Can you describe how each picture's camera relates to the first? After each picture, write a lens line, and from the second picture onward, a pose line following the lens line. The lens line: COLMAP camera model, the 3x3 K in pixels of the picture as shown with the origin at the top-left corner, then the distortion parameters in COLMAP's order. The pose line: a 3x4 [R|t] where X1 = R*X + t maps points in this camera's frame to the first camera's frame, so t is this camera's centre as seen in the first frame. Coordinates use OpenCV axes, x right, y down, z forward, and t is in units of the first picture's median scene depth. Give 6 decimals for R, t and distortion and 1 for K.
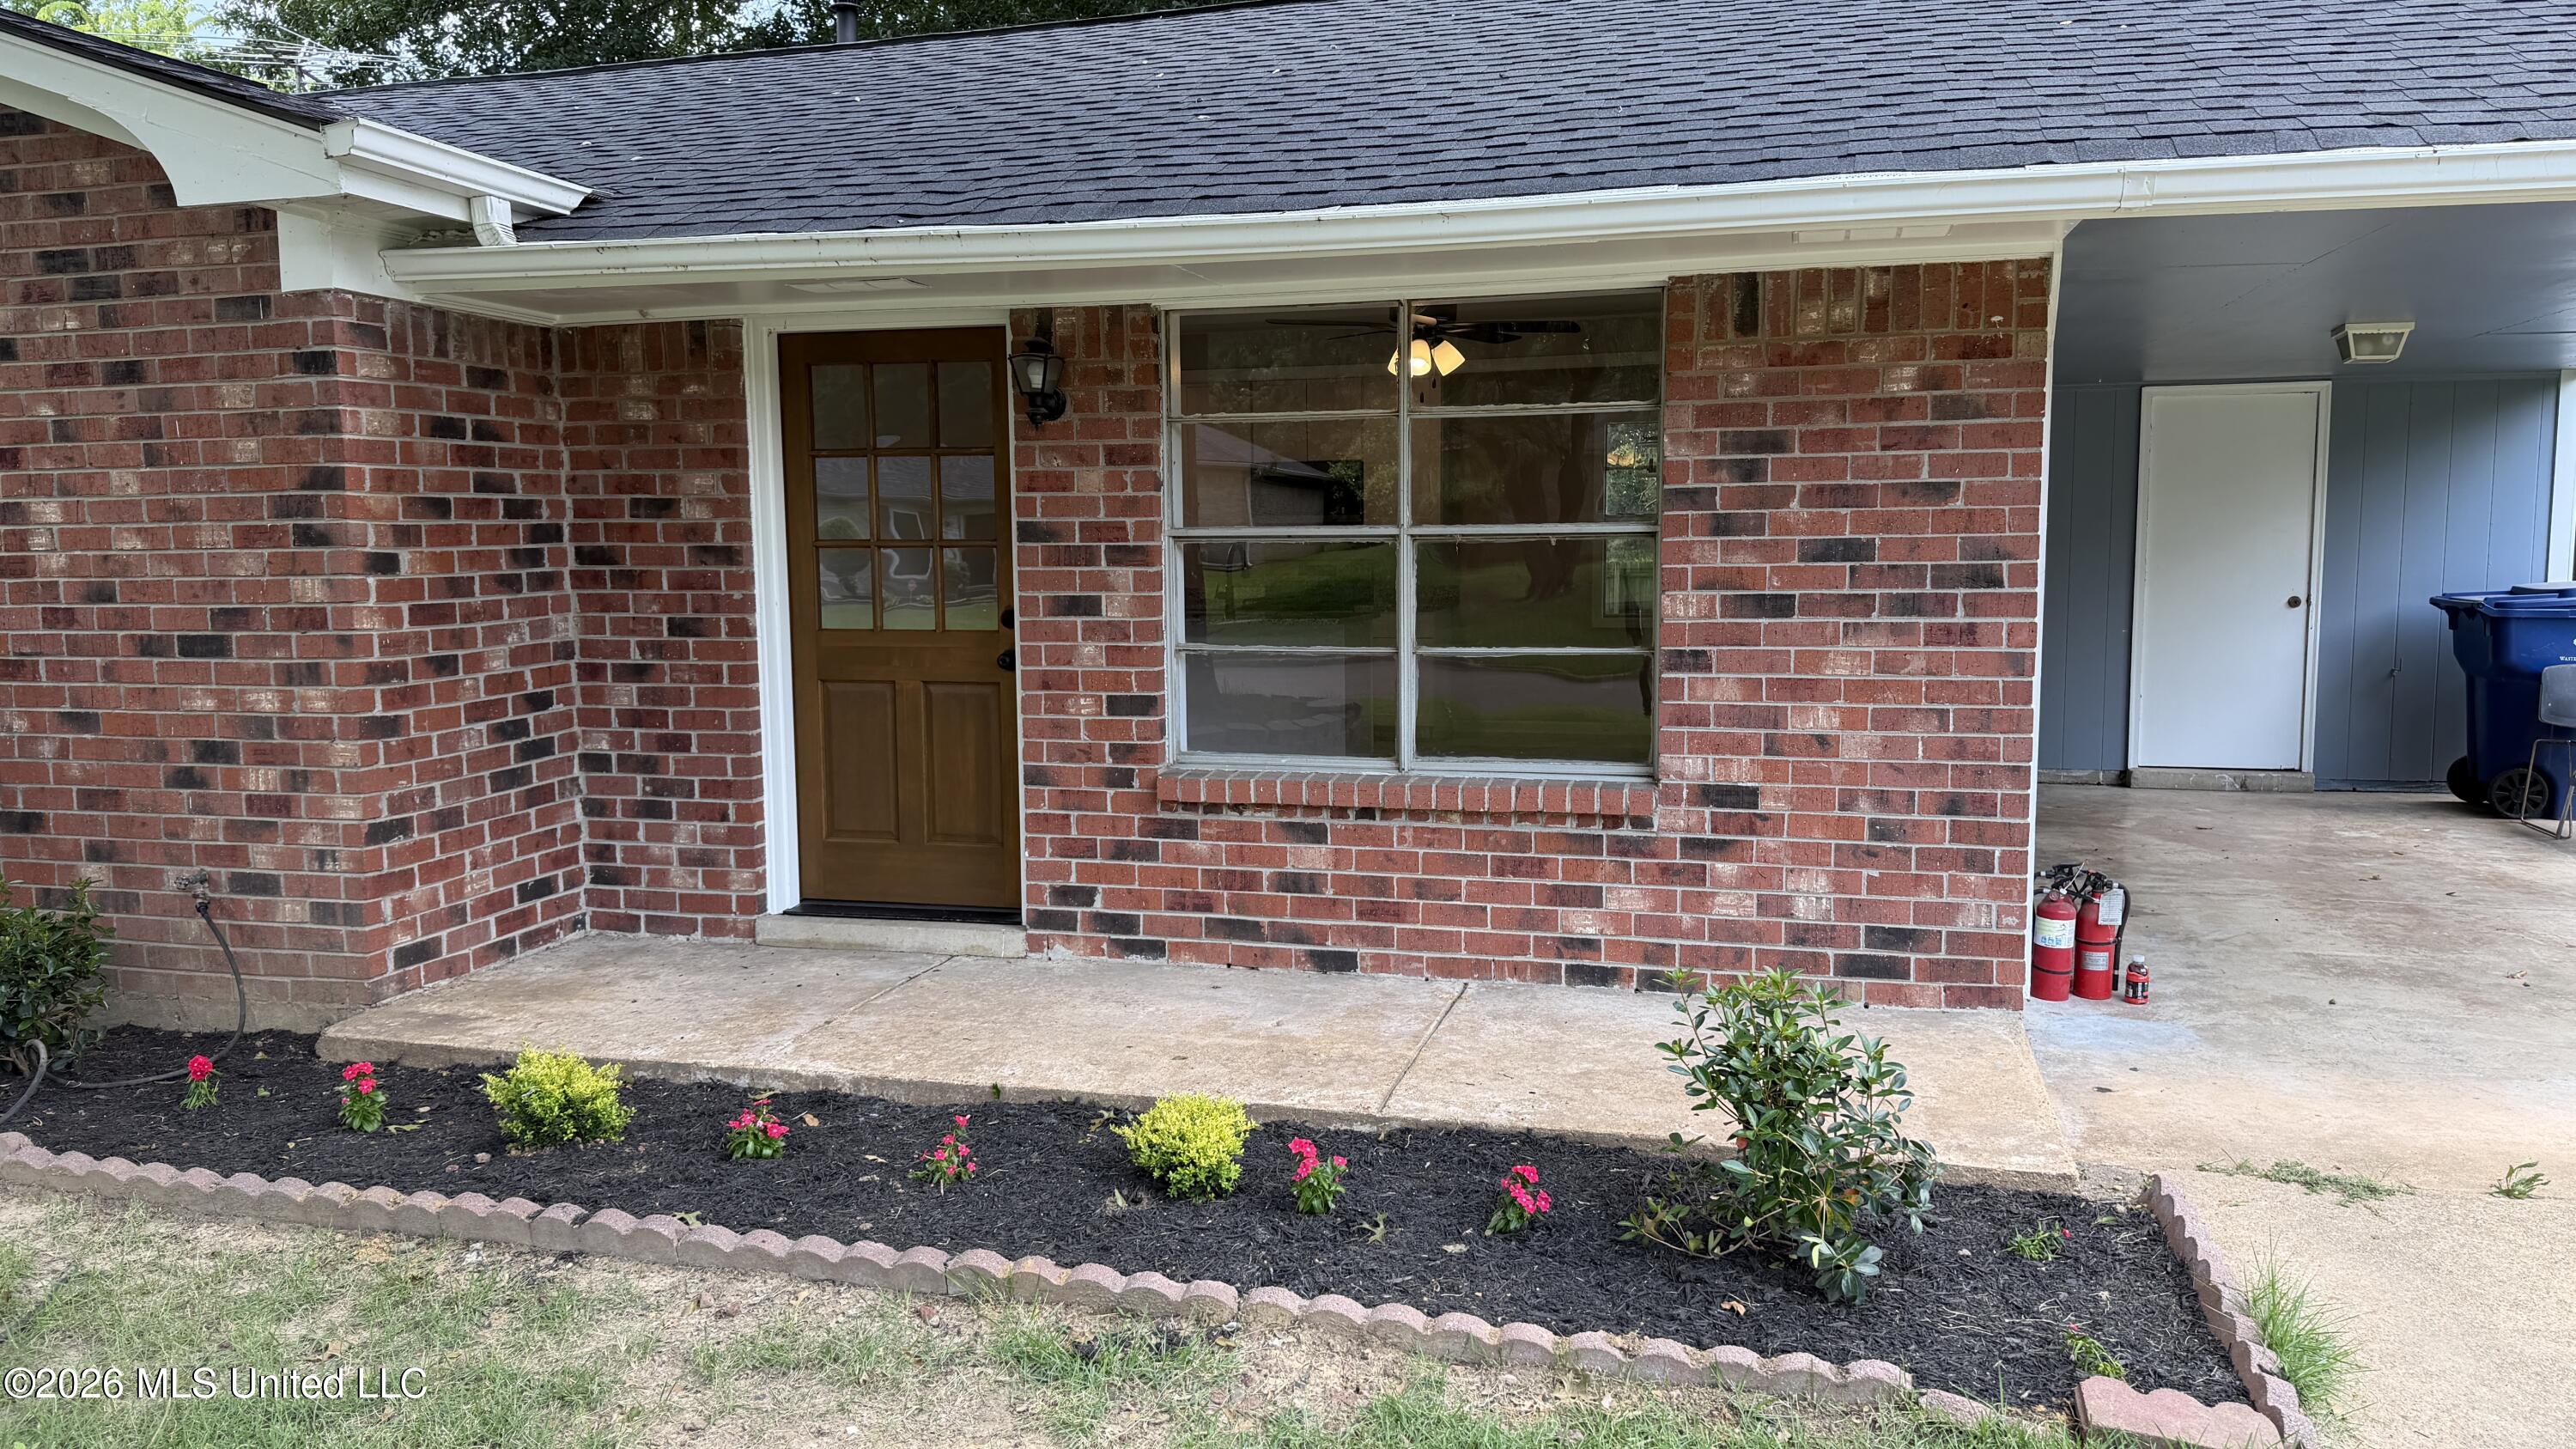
lens RADIAL K [[1848.1, 0, 1288.0], [0, 1848.1, 724.5], [0, 0, 1]] dist [0.130175, -0.237700]
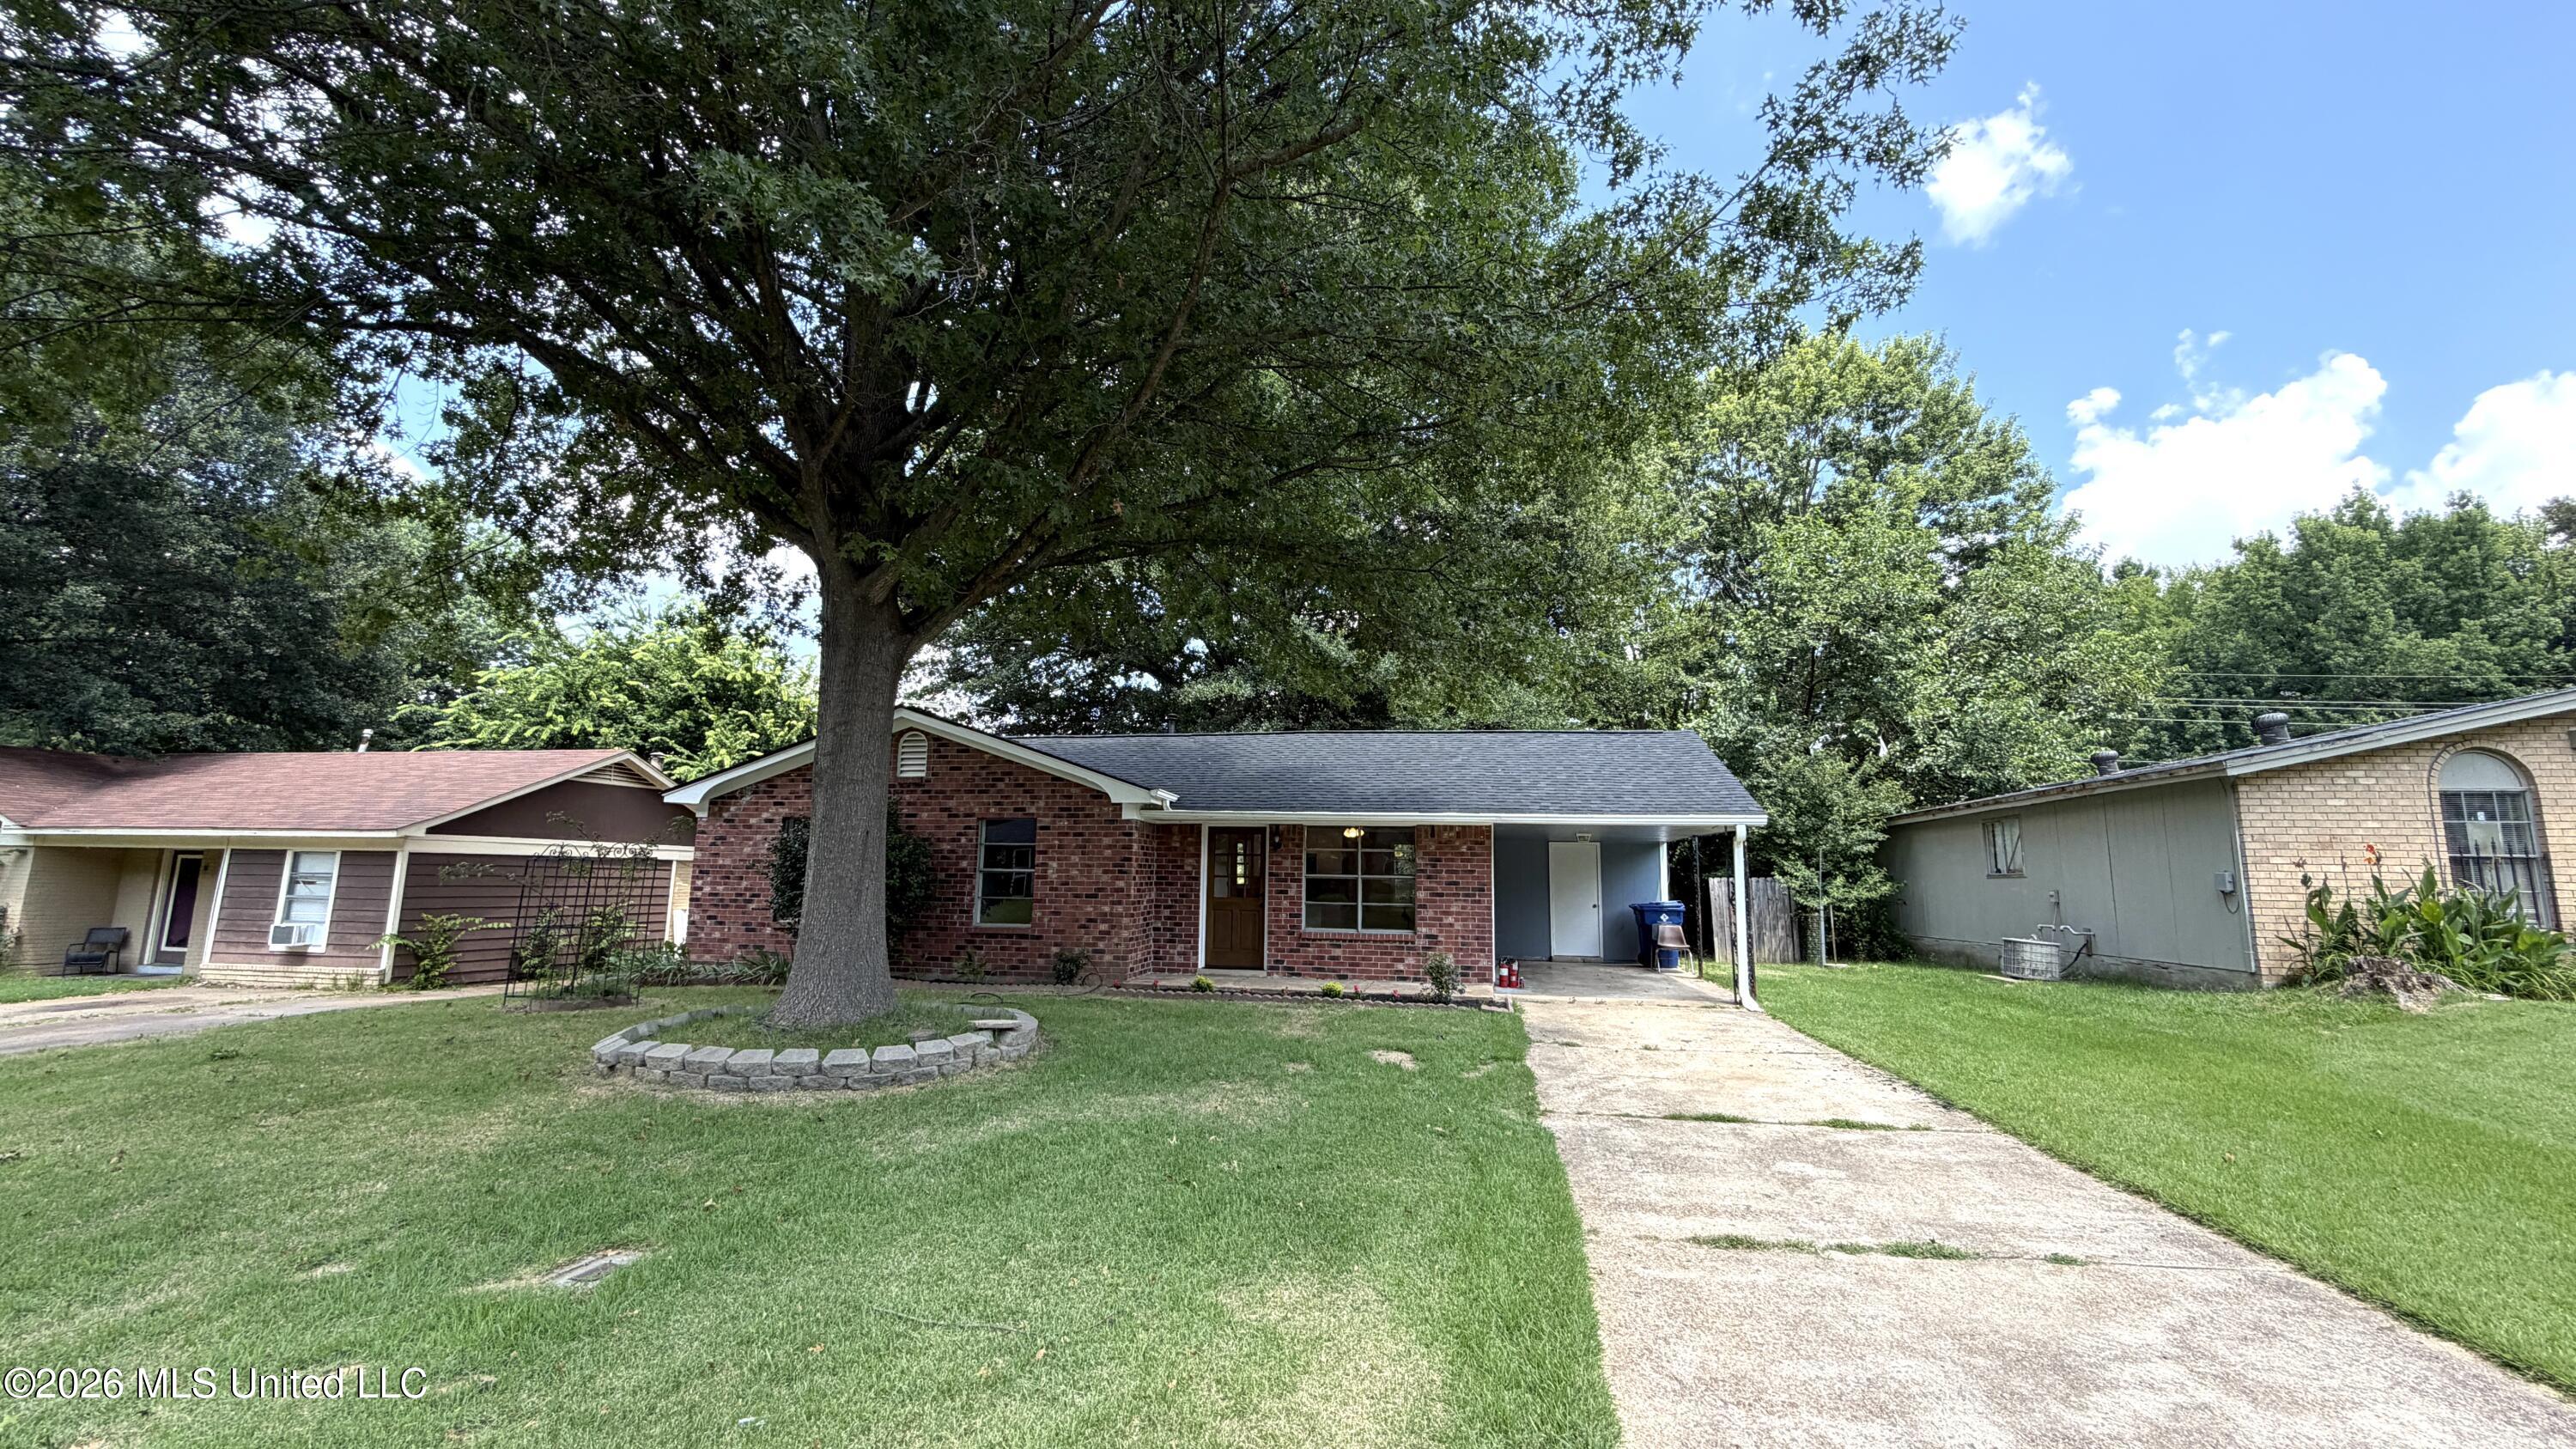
lens RADIAL K [[1028.3, 0, 1288.0], [0, 1028.3, 724.5], [0, 0, 1]] dist [0.001221, -0.000144]
pose [[0.995639, 0.038344, 0.085047, -0.317984], [-0.015705, 0.967509, -0.252347, 0.161511], [-0.091960, 0.249910, 0.963892, -1.396104]]
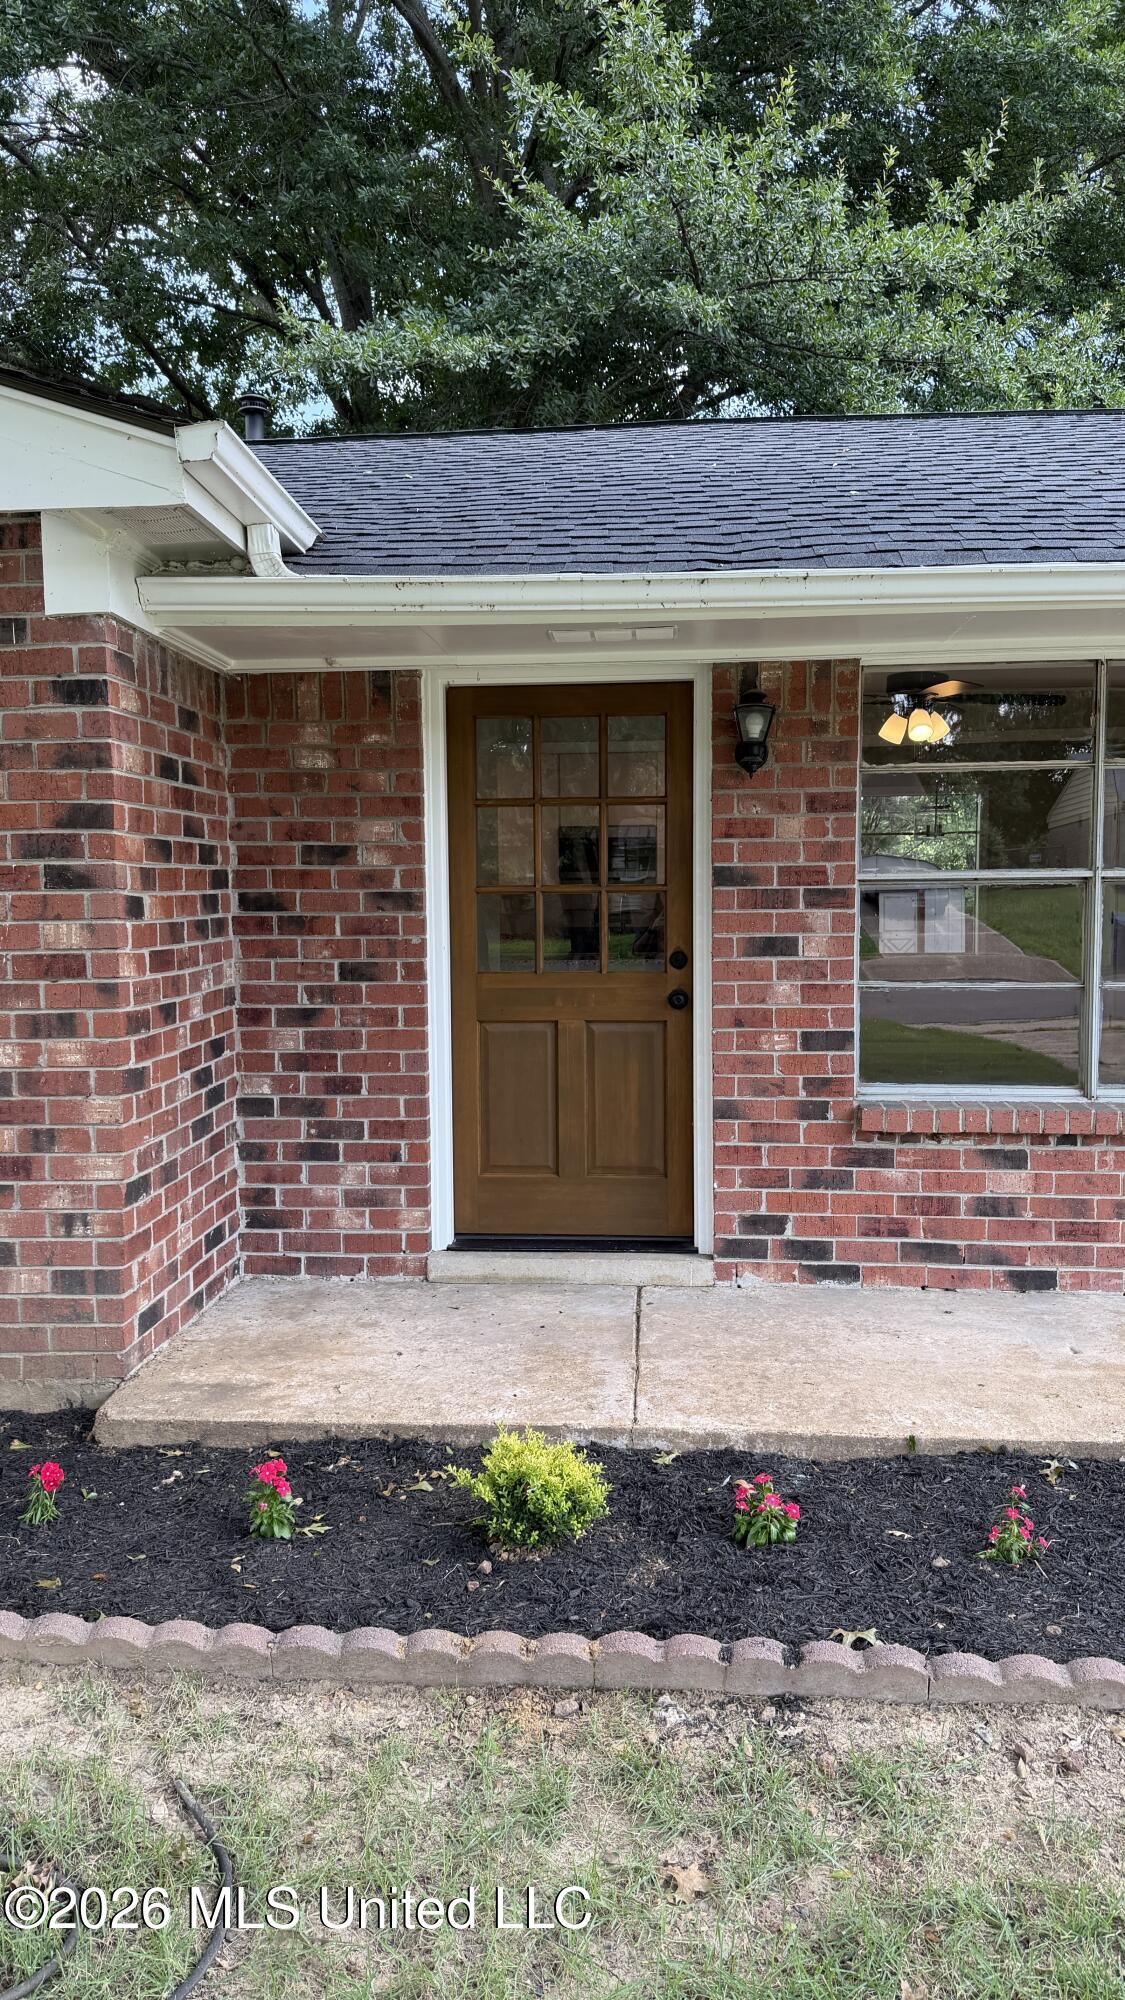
lens RADIAL K [[1403.9, 0, 562.5], [0, 1403.9, 1000.0], [0, 0, 1]] dist [0.194832, -0.462315]
pose [[0.982610, -0.013582, 0.185185, -0.377175], [0.019081, 0.999427, -0.027943, -0.013814], [-0.184699, 0.030990, 0.982306, 0.238402]]
